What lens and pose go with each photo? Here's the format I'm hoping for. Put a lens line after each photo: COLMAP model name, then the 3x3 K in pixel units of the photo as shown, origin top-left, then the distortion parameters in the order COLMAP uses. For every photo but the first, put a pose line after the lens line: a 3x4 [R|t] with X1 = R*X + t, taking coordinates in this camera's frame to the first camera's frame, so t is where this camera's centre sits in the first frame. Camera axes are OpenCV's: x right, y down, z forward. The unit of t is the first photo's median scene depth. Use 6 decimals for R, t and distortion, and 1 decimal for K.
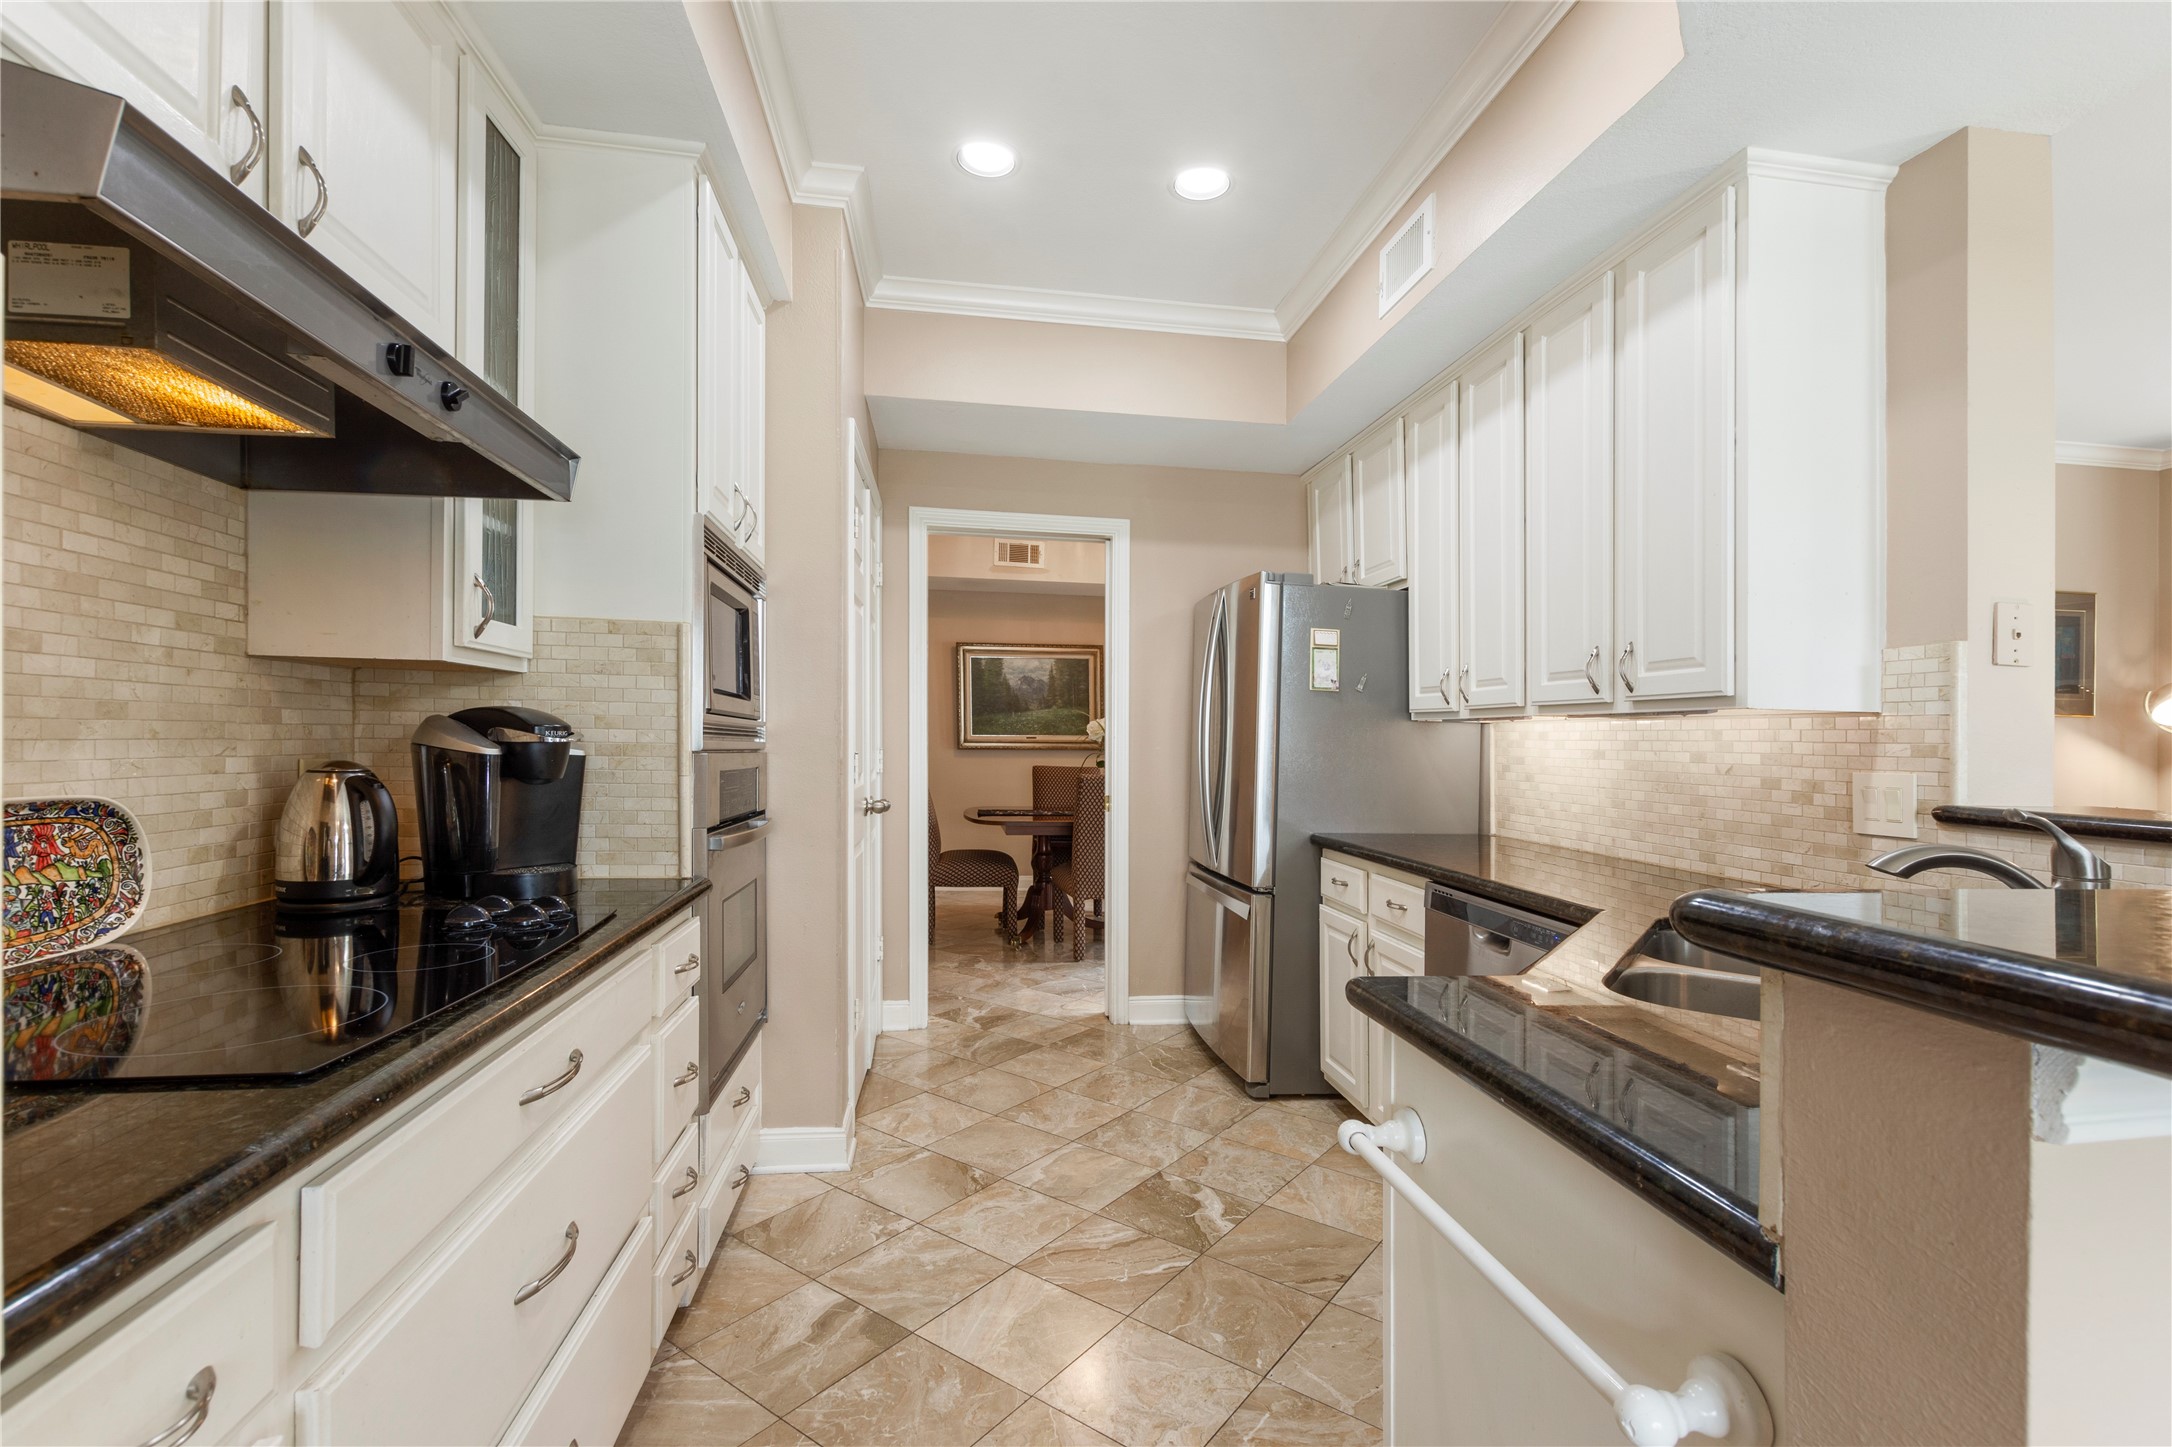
lens RADIAL K [[985.7, 0, 1081.9], [0, 985.7, 723.6], [0, 0, 1]] dist [-0.000628, 0.000077]
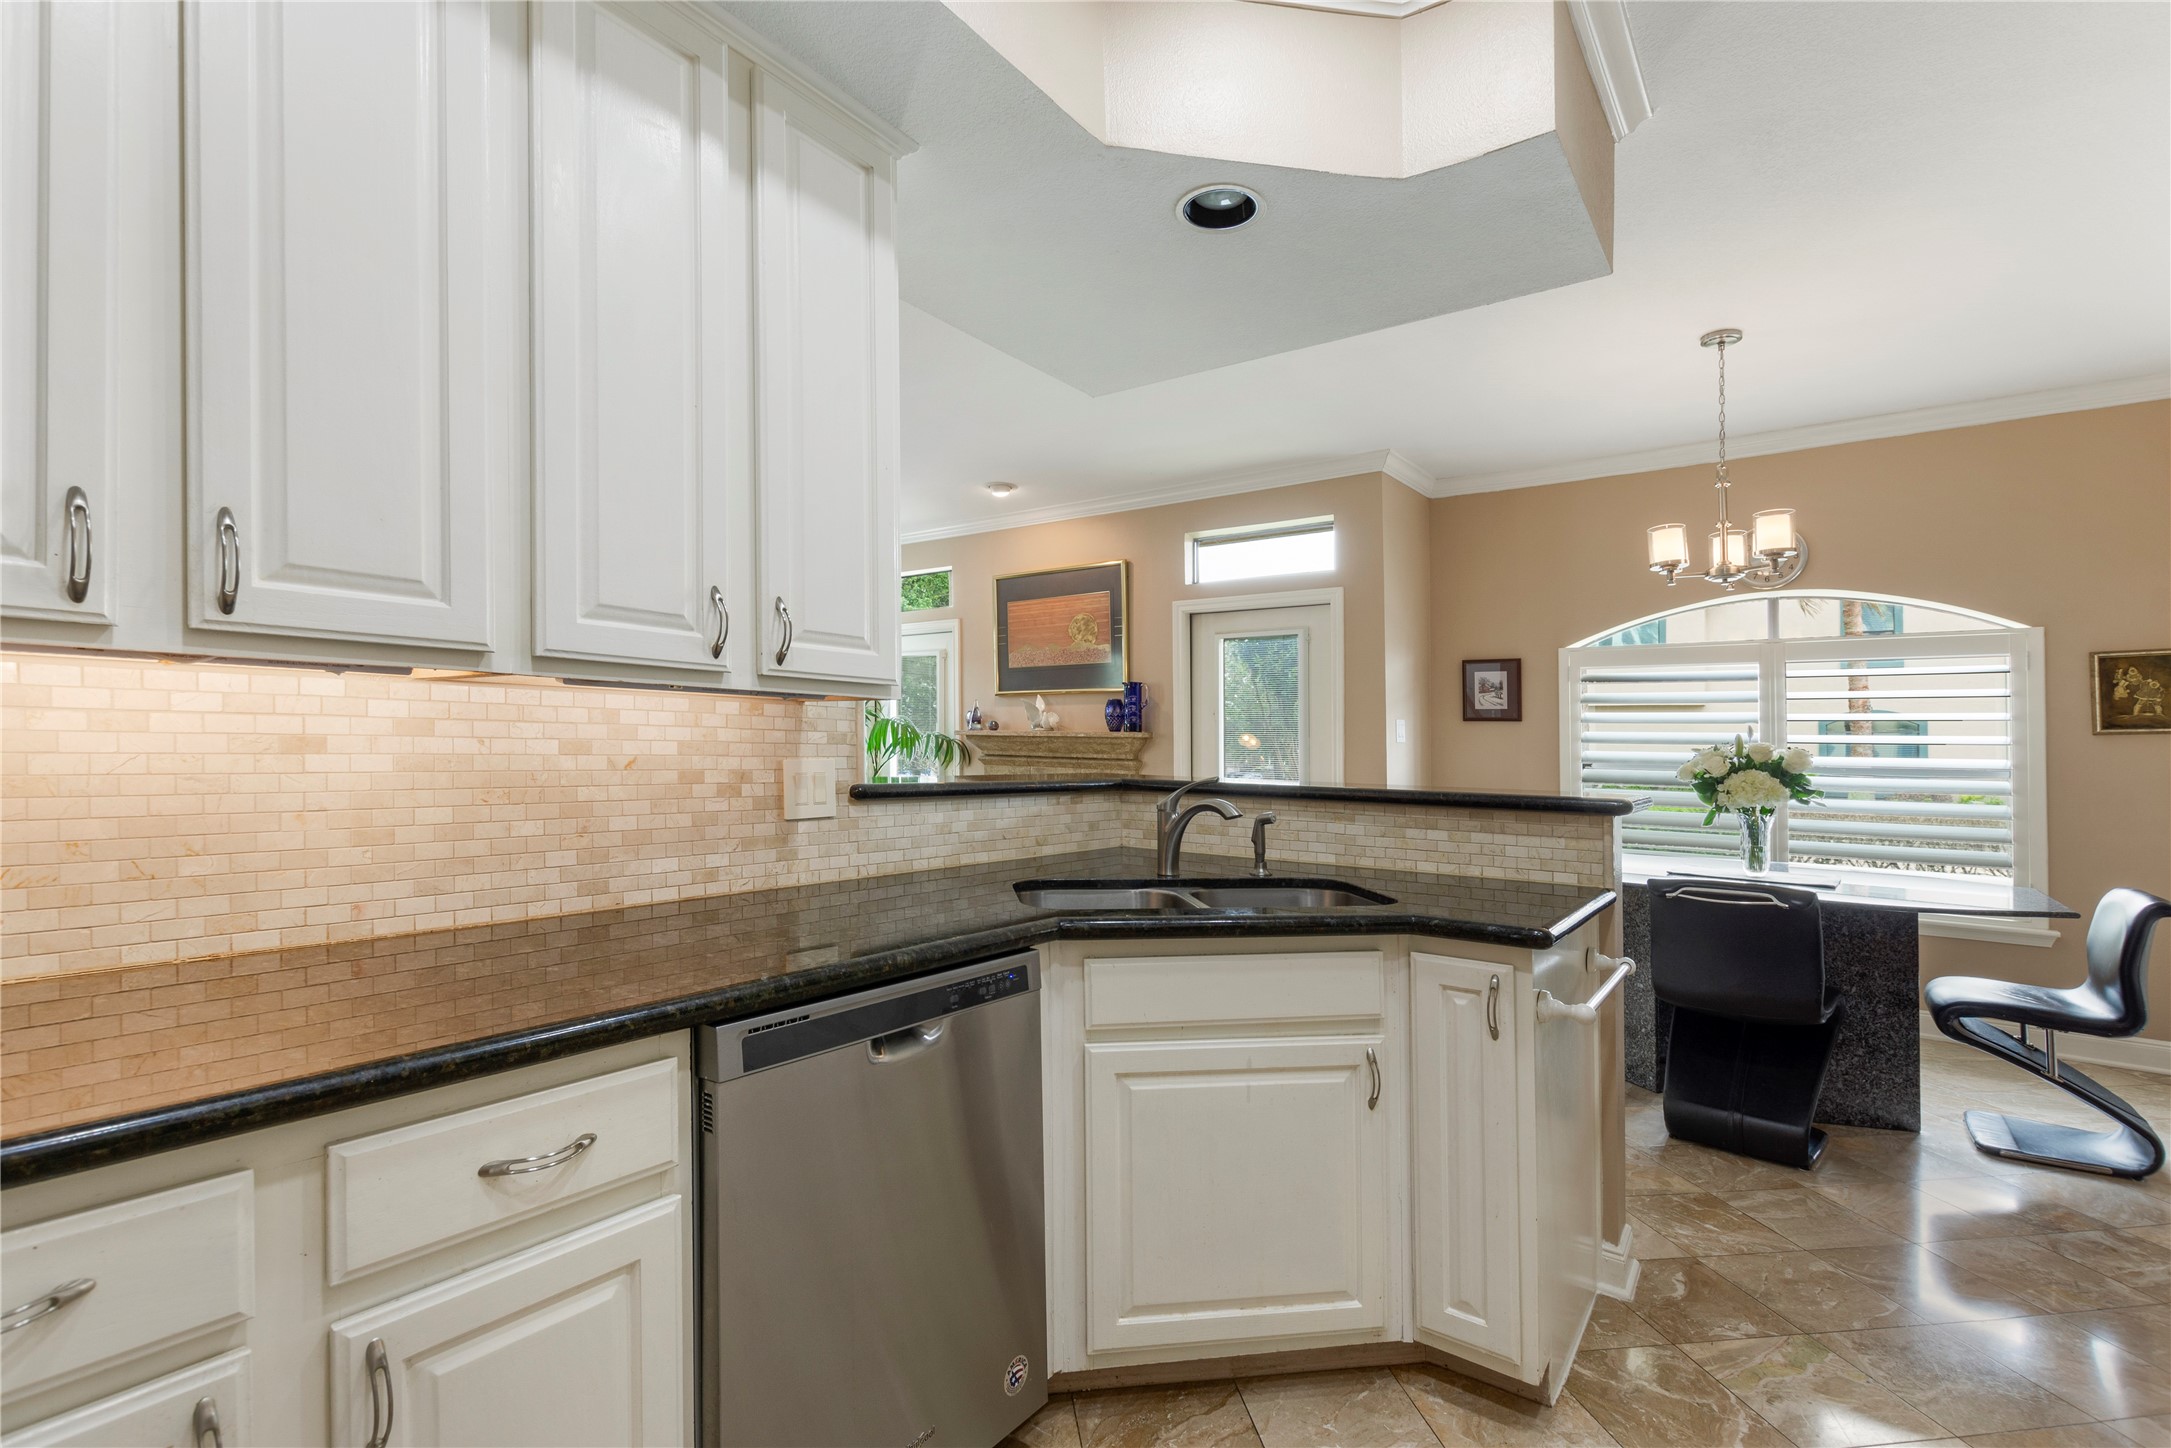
lens RADIAL K [[985.2, 0, 1087.6], [0, 985.2, 722.1], [0, 0, 1]] dist [-0.000628, 0.000077]
pose [[-0.716291, -0.019309, 0.697535, -0.114346], [-0.046069, 0.998745, -0.019660, 0.014284], [-0.696279, -0.046217, -0.716281, 1.271353]]
